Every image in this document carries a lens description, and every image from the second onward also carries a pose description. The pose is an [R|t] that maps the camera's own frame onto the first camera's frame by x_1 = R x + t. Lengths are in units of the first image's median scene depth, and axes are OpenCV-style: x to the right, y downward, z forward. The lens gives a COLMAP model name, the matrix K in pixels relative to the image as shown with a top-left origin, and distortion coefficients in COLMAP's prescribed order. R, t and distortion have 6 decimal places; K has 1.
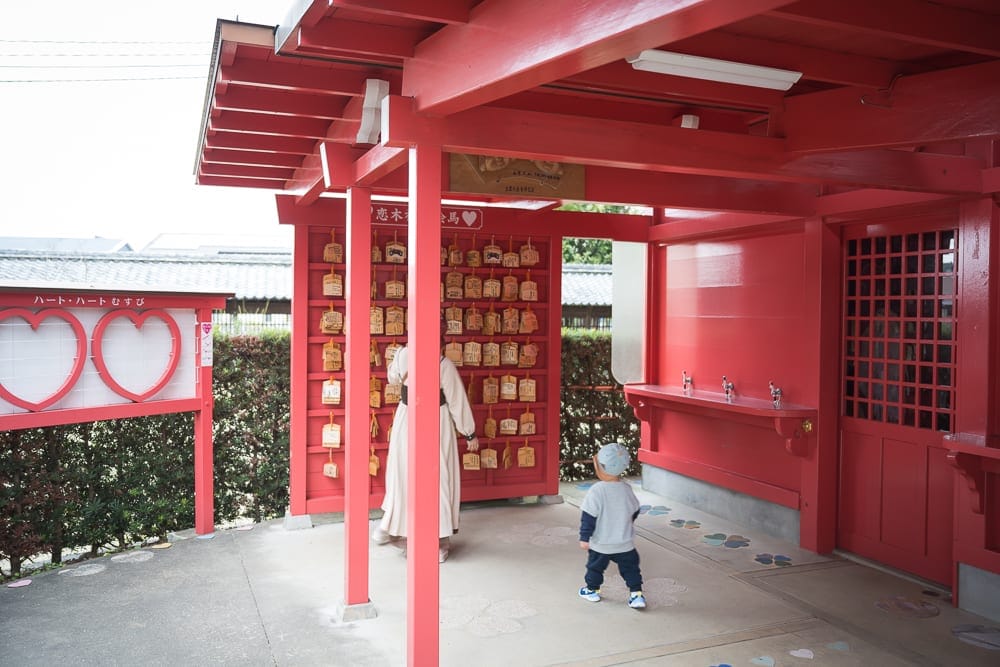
lens RADIAL K [[834.6, 0, 497.9], [0, 834.6, 326.6], [0, 0, 1]] dist [0.002877, 0.002414]
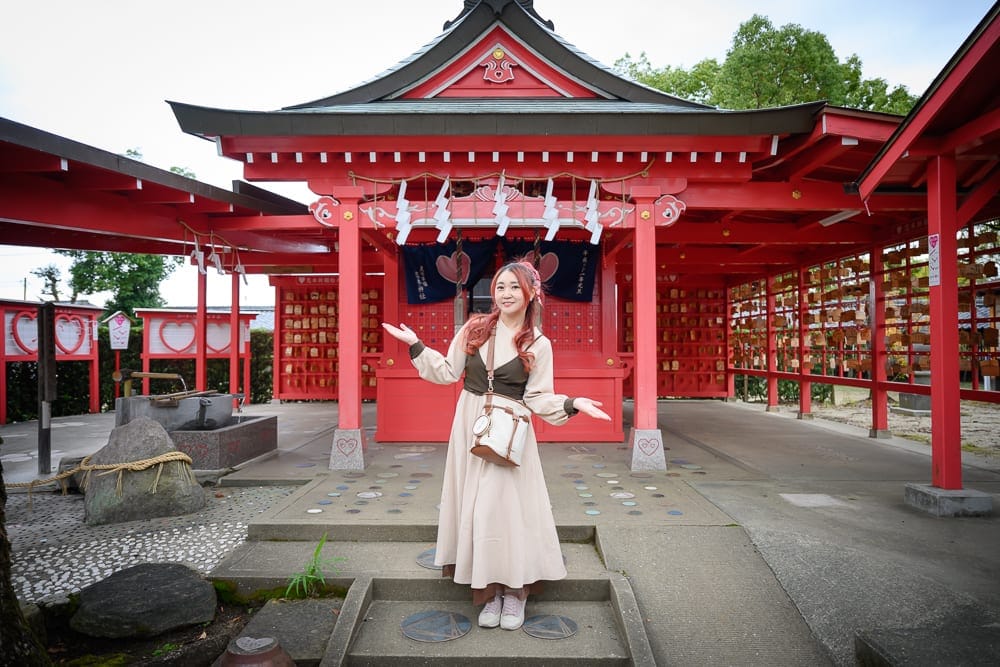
lens RADIAL K [[659.6, 0, 498.5], [0, 659.6, 334.0], [0, 0, 1]] dist [-0.000493, -0.001493]
pose [[0.922832, -0.020965, -0.384631, 1.112487], [0.005261, 0.999111, -0.041836, 0.108284], [0.385166, 0.036585, 0.922122, -0.581381]]
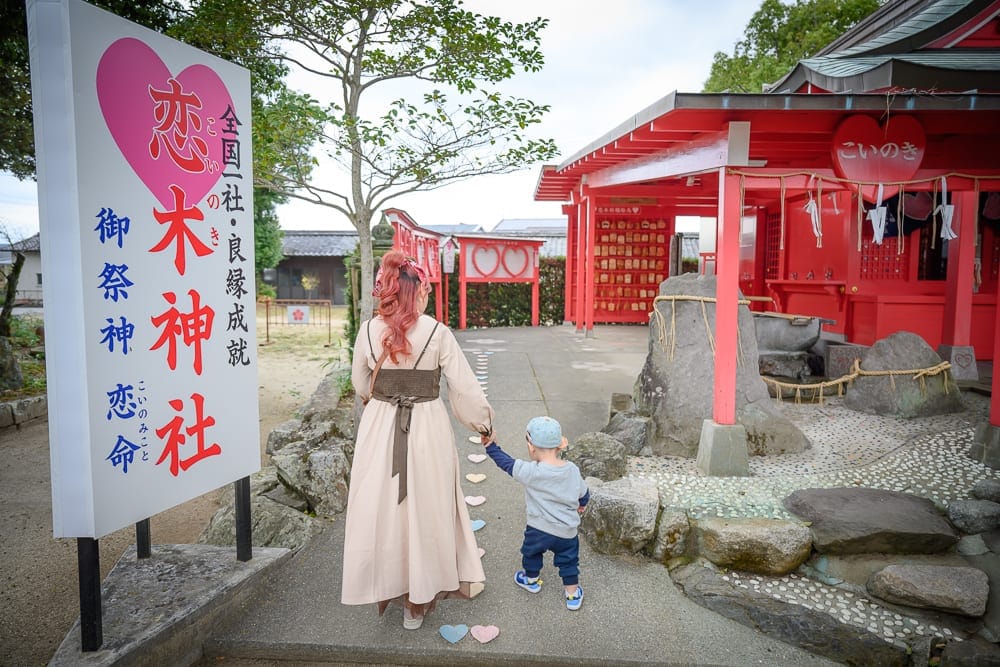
lens RADIAL K [[659.6, 0, 505.0], [0, 659.6, 331.9], [0, 0, 1]] dist [-0.000493, -0.001493]
pose [[0.930604, 0.032356, -0.364596, 0.342481], [-0.009264, 0.997848, 0.064907, 0.114330], [0.365911, -0.057025, 0.928901, -1.037881]]
